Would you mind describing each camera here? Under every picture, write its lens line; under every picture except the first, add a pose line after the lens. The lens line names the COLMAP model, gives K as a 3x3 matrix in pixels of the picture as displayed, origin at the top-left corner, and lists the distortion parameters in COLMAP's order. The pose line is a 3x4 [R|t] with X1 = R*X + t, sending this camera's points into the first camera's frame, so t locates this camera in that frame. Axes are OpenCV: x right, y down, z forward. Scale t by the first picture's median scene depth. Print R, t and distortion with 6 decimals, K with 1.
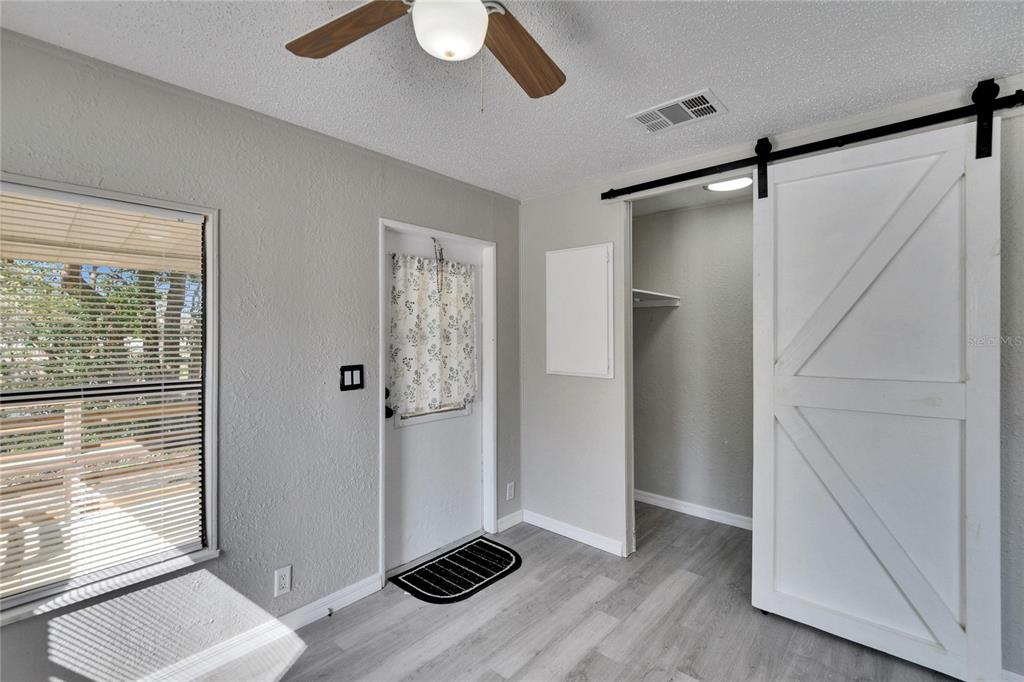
lens RADIAL K [[457.7, 0, 507.8], [0, 457.7, 334.6], [0, 0, 1]] dist [-0.000659, -0.000044]
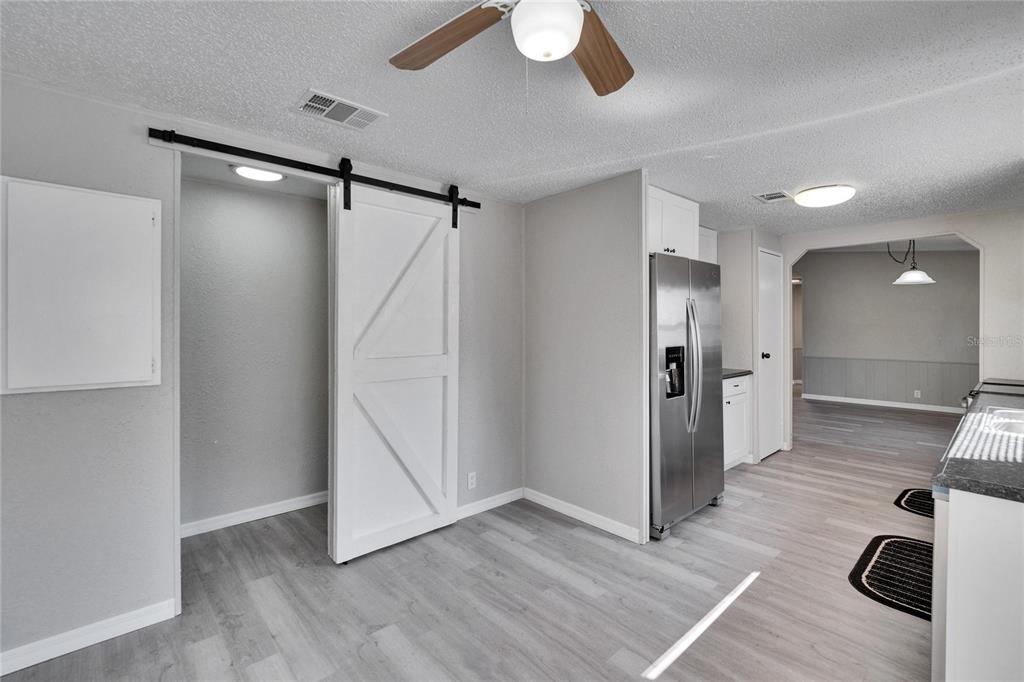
lens RADIAL K [[457.7, 0, 494.9], [0, 457.7, 331.0], [0, 0, 1]] dist [-0.000659, -0.000044]
pose [[0.117962, -0.004540, 0.993008, -0.473335], [0.000209, 0.999990, 0.004547, 0.005961], [-0.993018, -0.000329, 0.117961, 0.407809]]
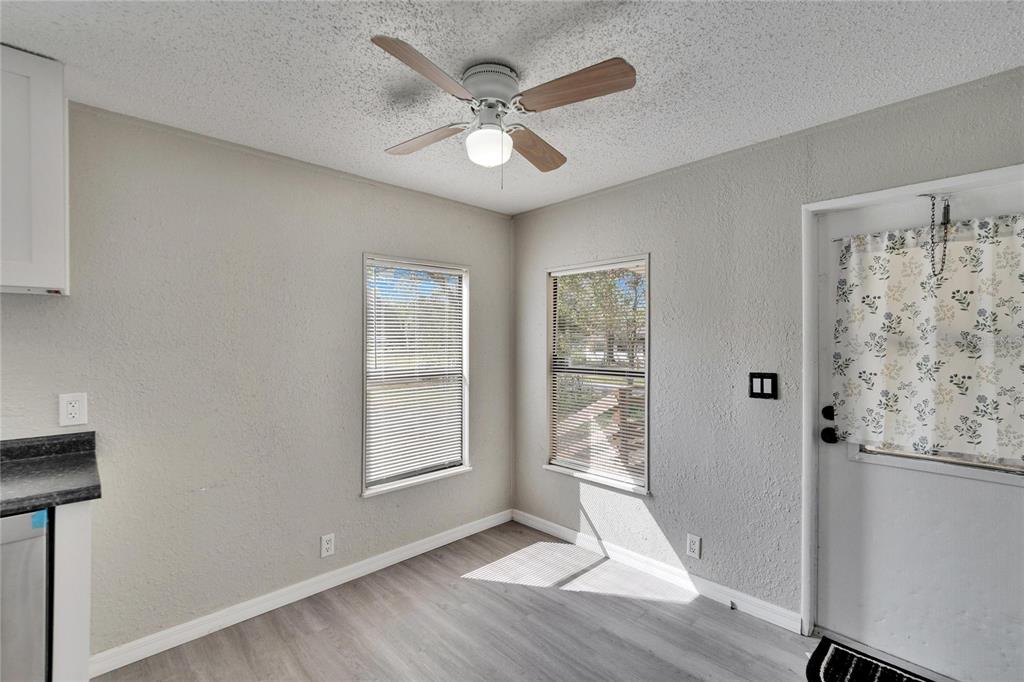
lens RADIAL K [[457.7, 0, 502.5], [0, 457.7, 342.2], [0, 0, 1]] dist [-0.000659, -0.000044]
pose [[-0.094289, 0.003934, -0.995537, 0.591218], [0.000409, 0.999992, 0.003913, -0.001143], [0.995545, -0.000038, -0.094290, 0.484307]]
